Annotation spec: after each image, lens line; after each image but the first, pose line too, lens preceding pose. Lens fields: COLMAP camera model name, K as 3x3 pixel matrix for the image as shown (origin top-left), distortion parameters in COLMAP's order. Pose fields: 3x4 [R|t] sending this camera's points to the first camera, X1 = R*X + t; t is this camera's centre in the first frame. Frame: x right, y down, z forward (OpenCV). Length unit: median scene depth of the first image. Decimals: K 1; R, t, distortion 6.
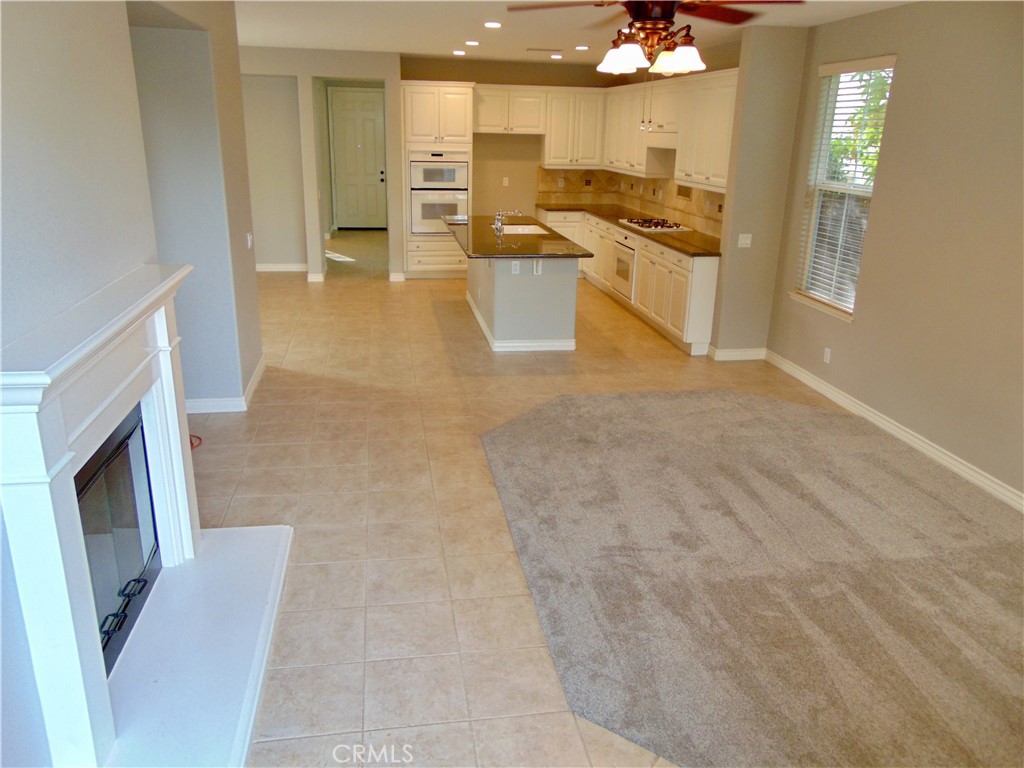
lens RADIAL K [[772.4, 0, 512.0], [0, 772.4, 384.0], [0, 0, 1]] dist [0.002183, 0.008151]
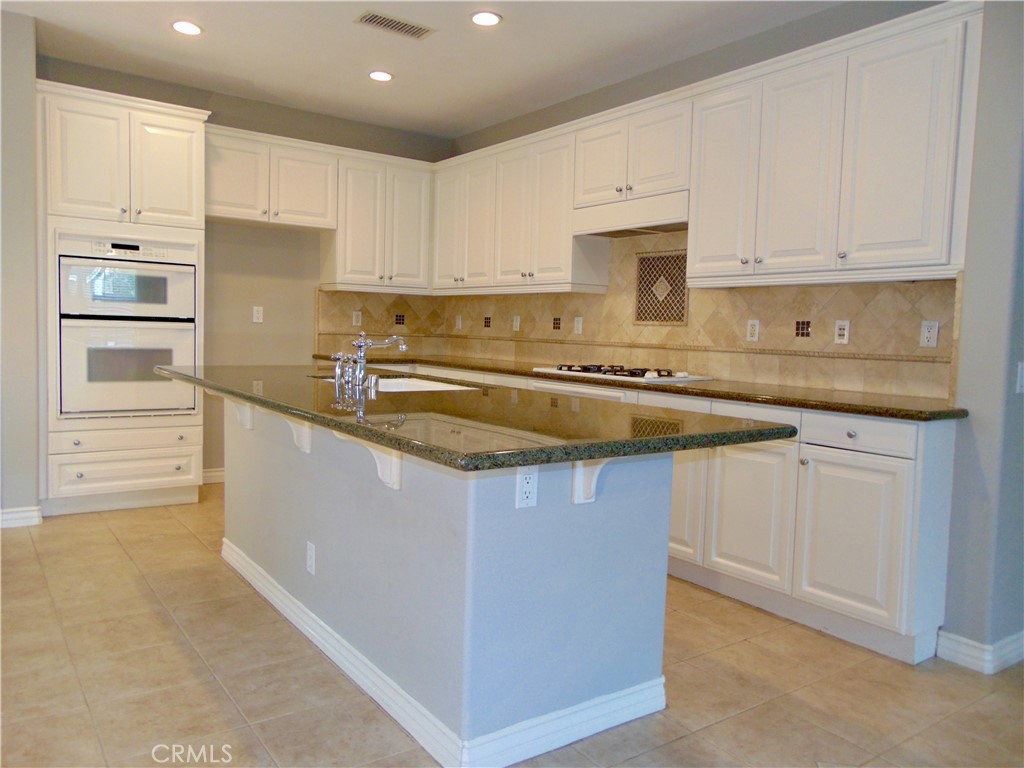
lens RADIAL K [[772.4, 0, 512.0], [0, 772.4, 384.0], [0, 0, 1]] dist [0.002183, 0.008151]
pose [[0.898455, -0.024980, 0.438354, -0.092847], [0.127201, 0.970373, -0.205415, -0.088941], [-0.420236, 0.240315, 0.875014, 0.506587]]
